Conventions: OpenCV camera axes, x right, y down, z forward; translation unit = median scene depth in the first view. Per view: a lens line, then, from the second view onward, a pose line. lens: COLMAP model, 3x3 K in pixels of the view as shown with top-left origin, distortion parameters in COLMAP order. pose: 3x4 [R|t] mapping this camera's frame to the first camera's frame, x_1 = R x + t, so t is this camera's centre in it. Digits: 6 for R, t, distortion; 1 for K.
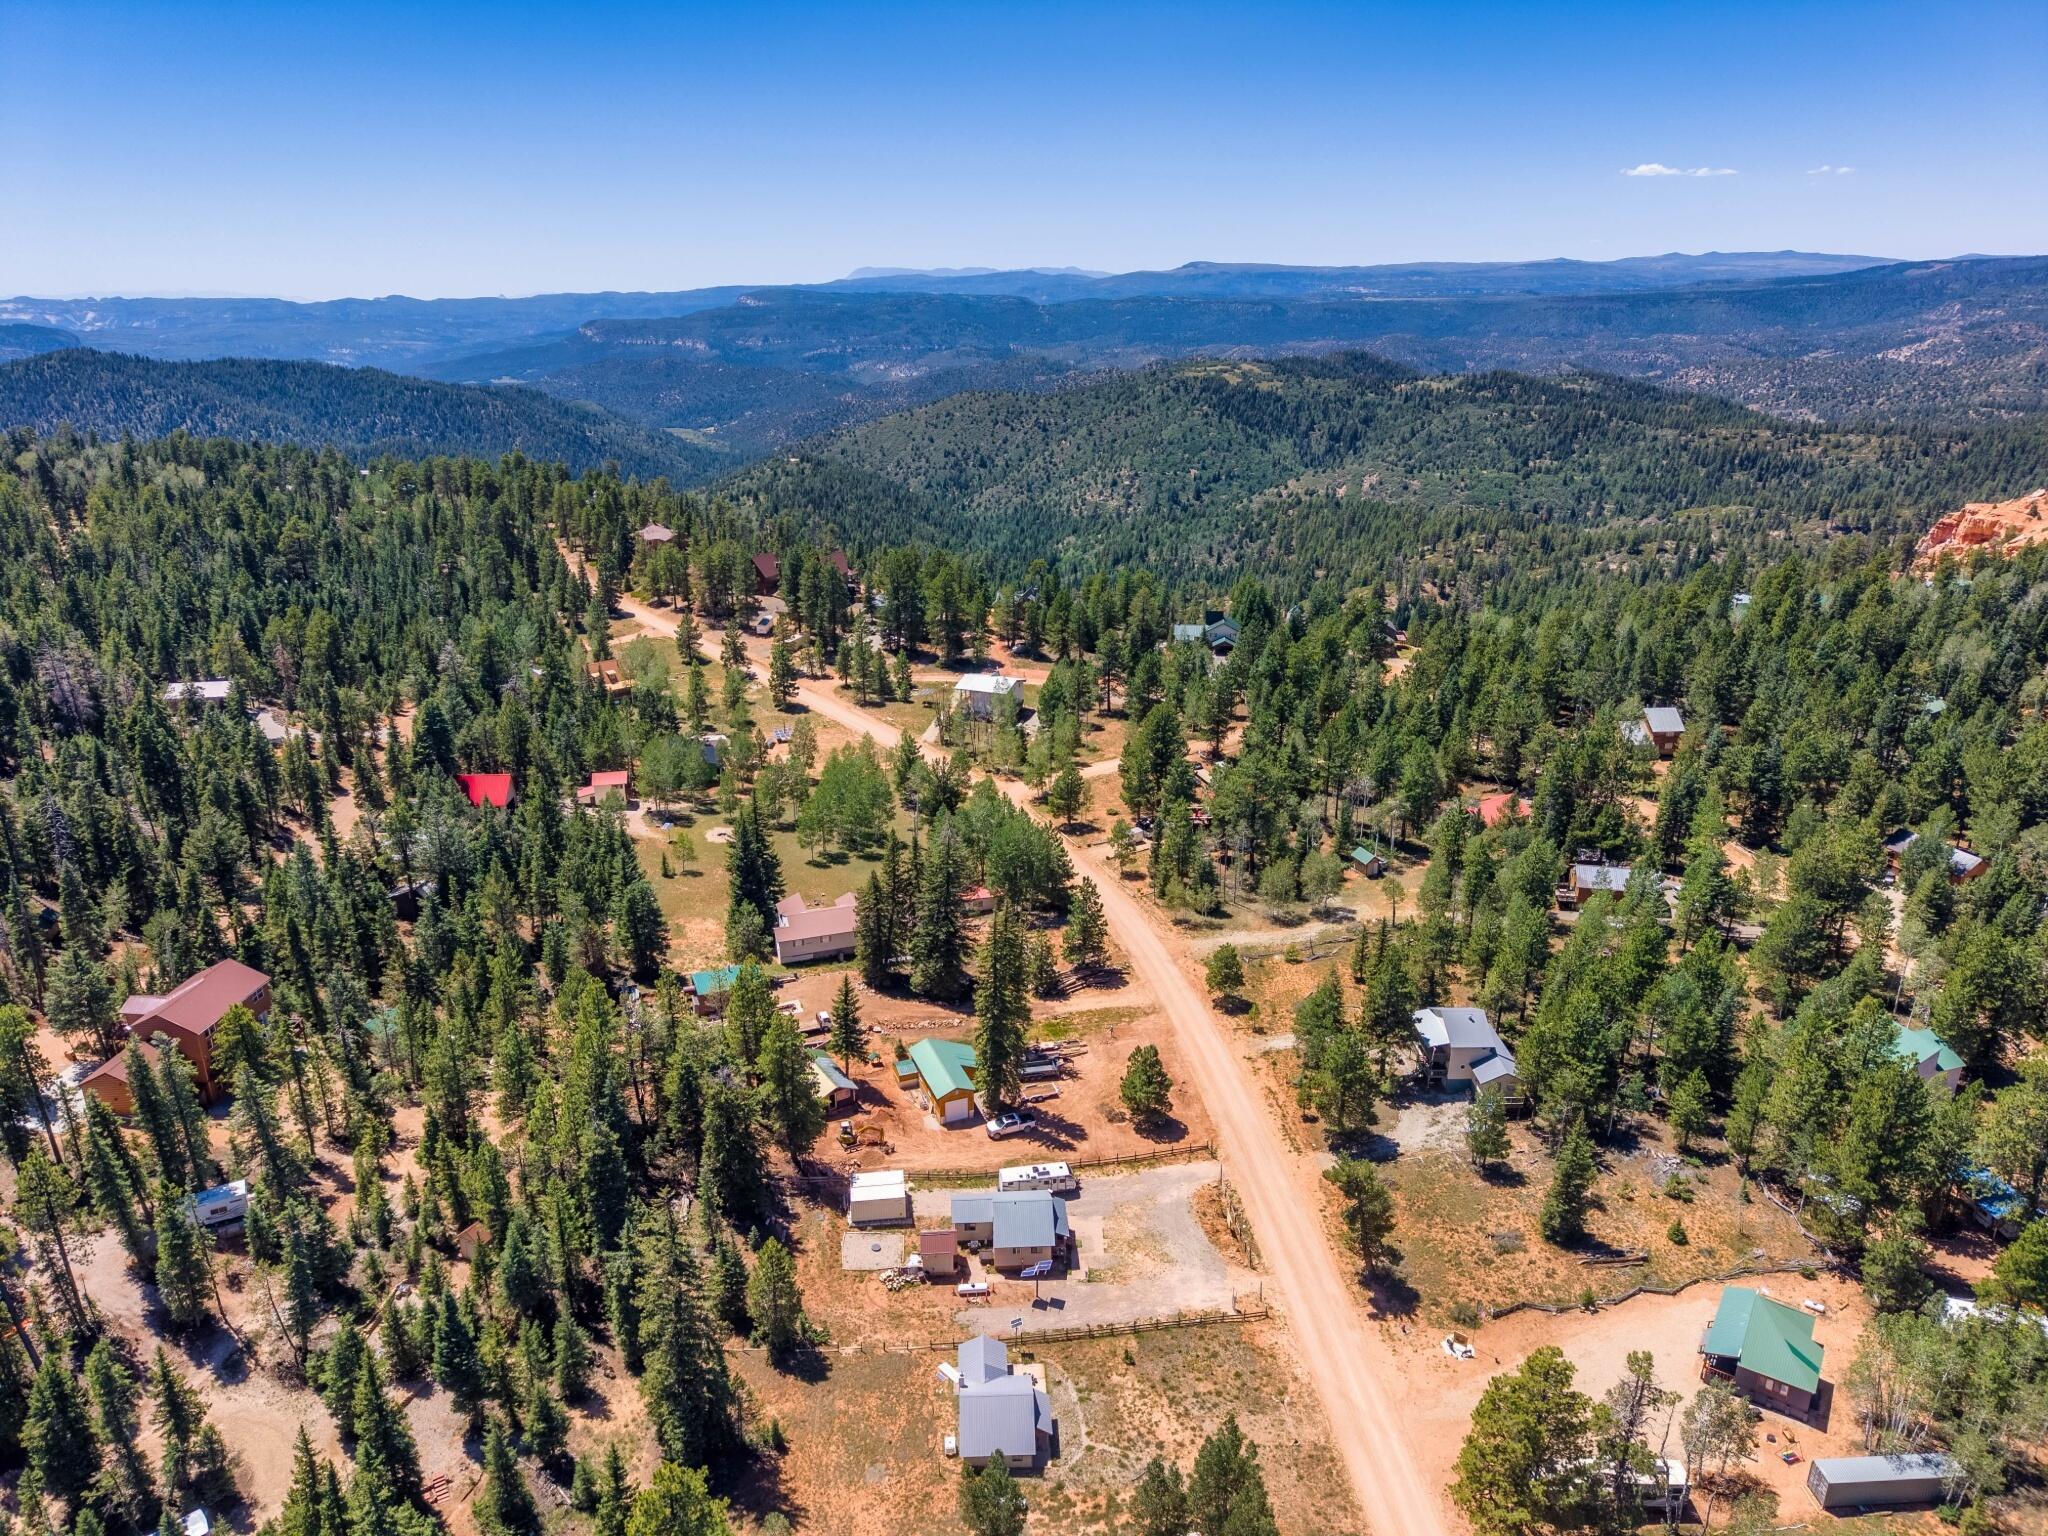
lens RADIAL K [[1372.8, 0, 1022.5], [0, 1372.8, 757.2], [0, 0, 1]] dist [0.061098, -0.072145]
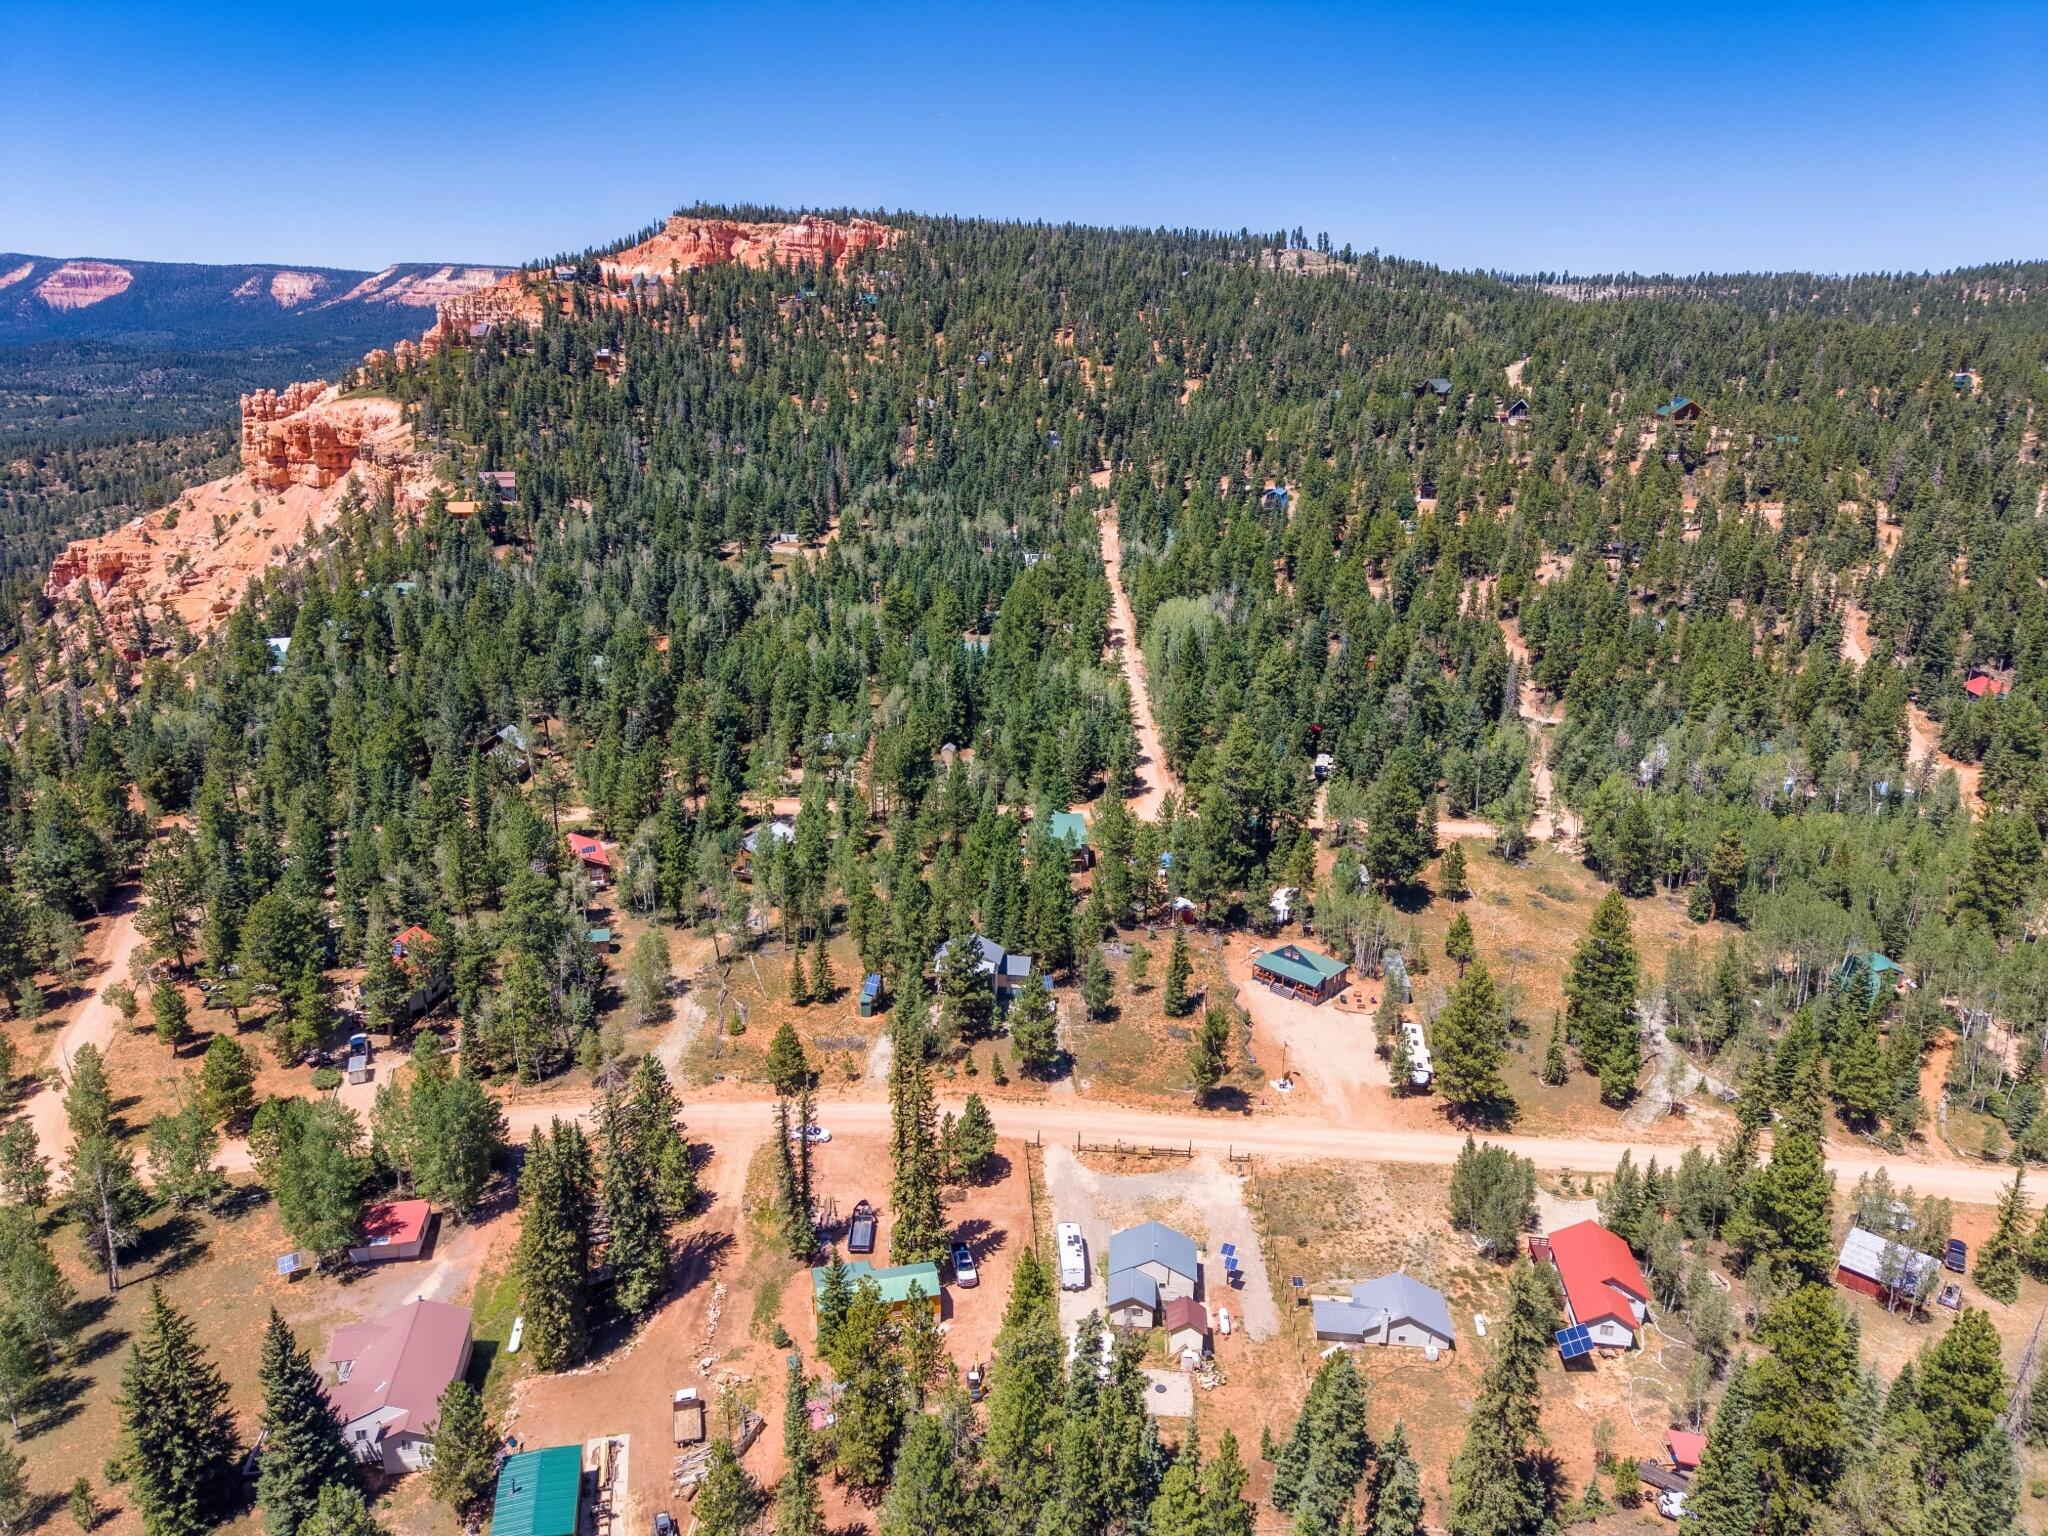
lens RADIAL K [[1376.4, 0, 1022.2], [0, 1376.4, 768.4], [0, 0, 1]] dist [0.021107, -0.015158]
pose [[0.152569, -0.308628, 0.938867, -0.741497], [0.327359, 0.912141, 0.246646, -0.224765], [-0.932502, 0.269716, 0.240196, 0.692867]]
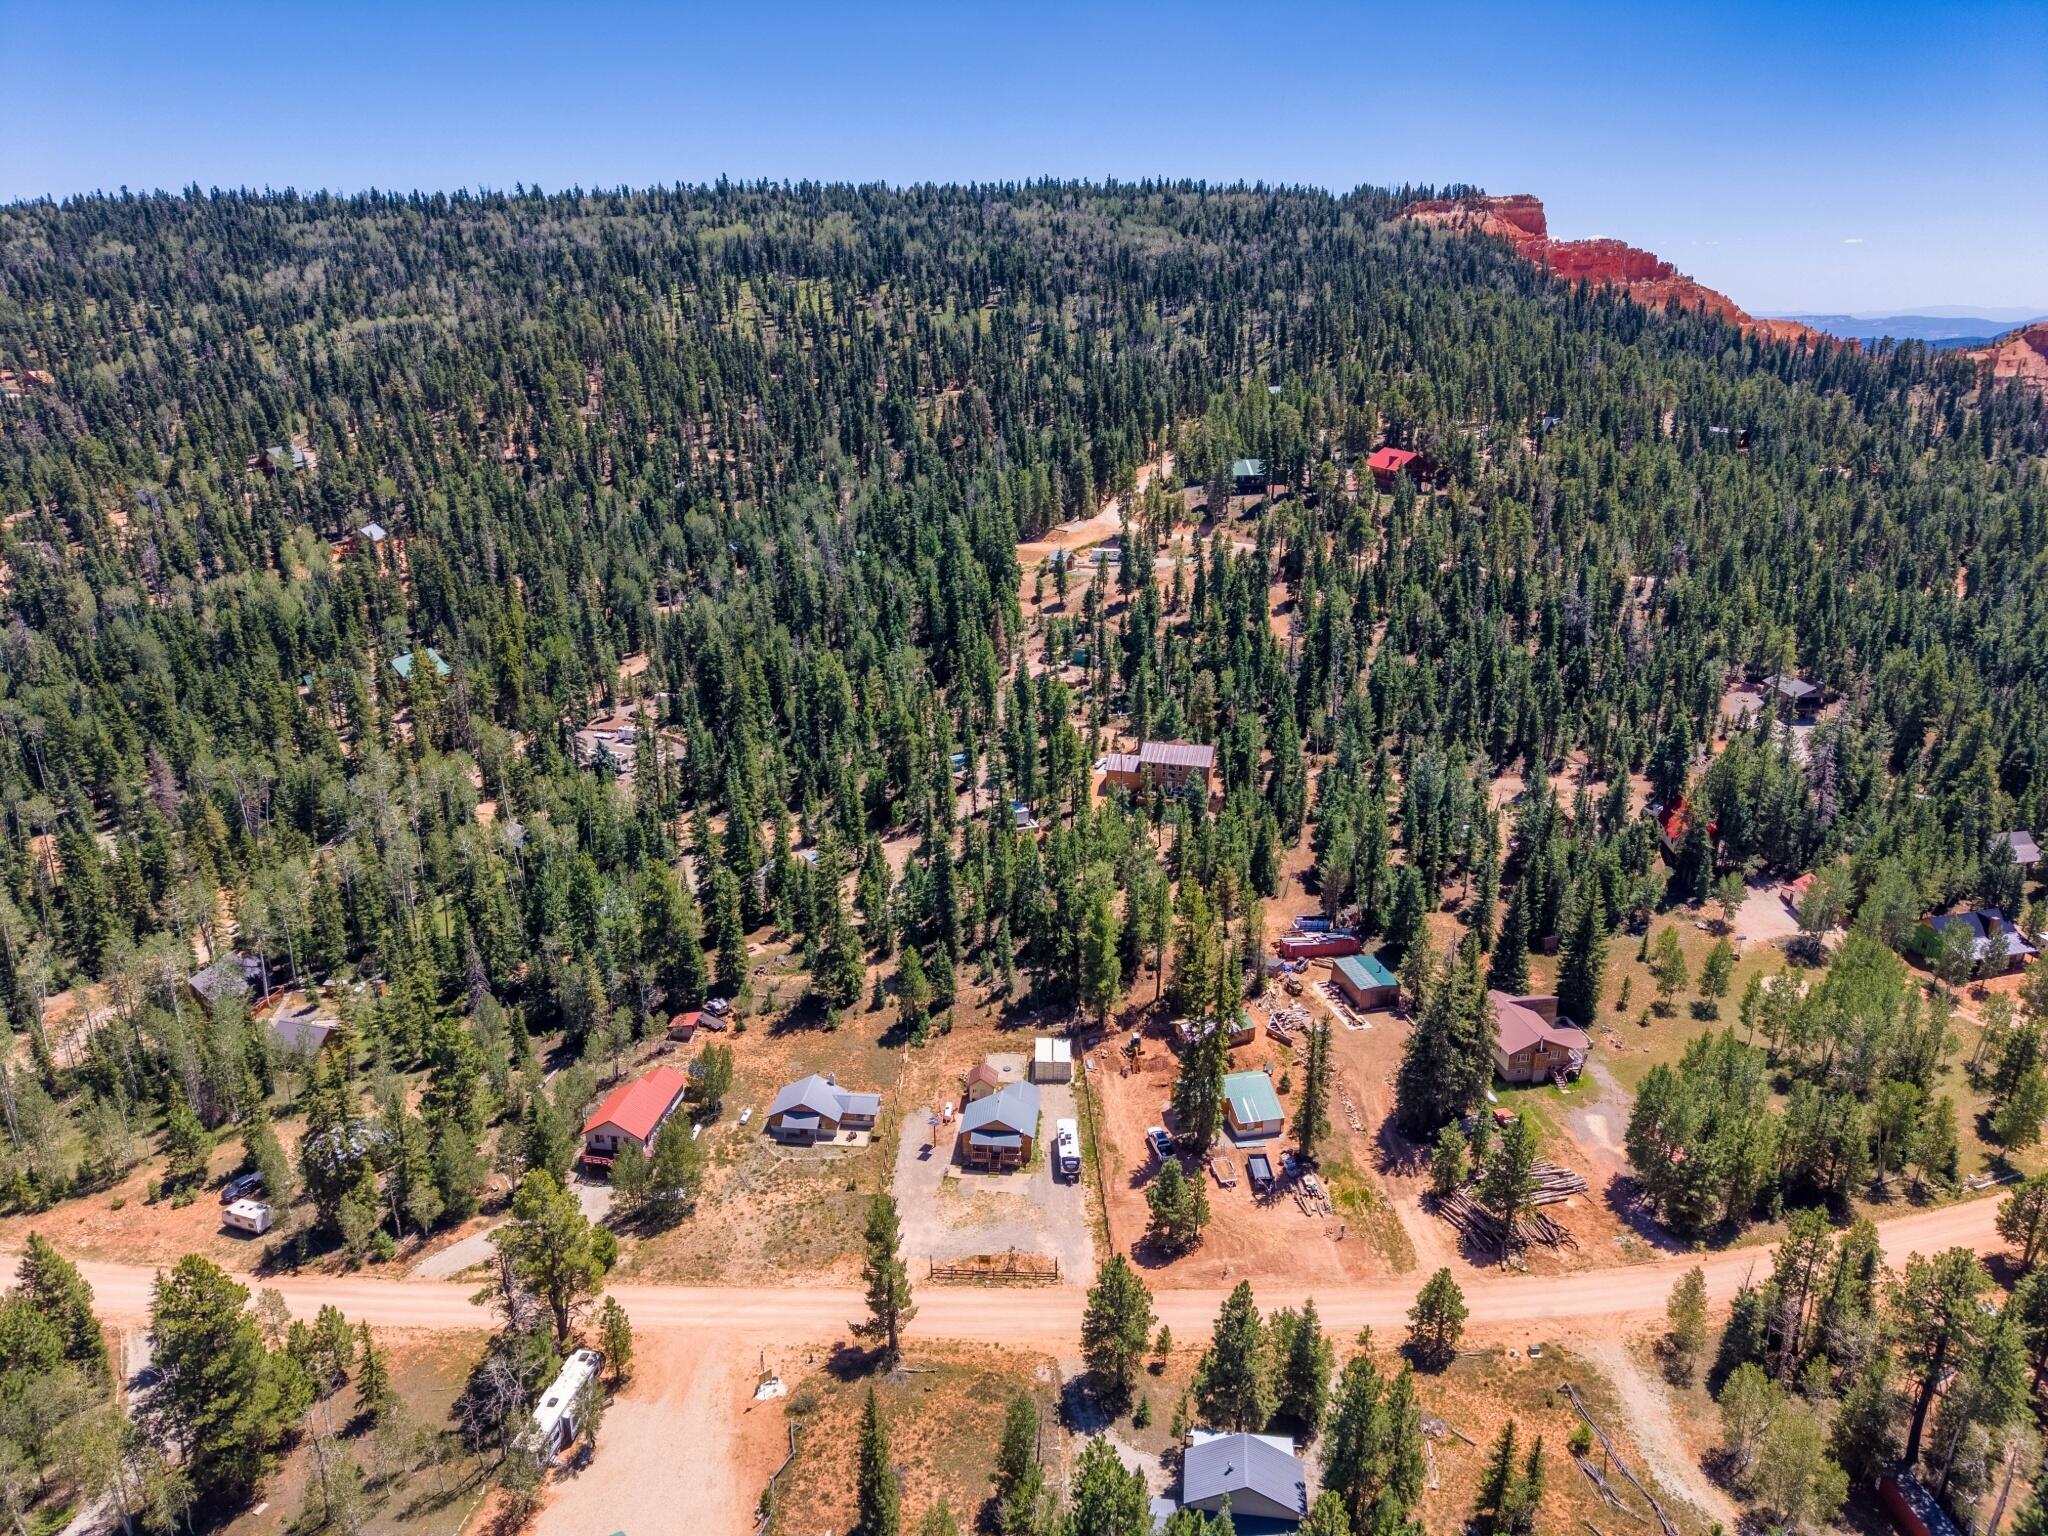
lens RADIAL K [[1376.4, 0, 1022.2], [0, 1376.4, 768.4], [0, 0, 1]] dist [0.021107, -0.015158]
pose [[-0.158228, 0.332943, -0.929577, 0.875365], [-0.329371, 0.869718, 0.367567, -0.315471], [0.930848, 0.364335, -0.027951, 0.859332]]
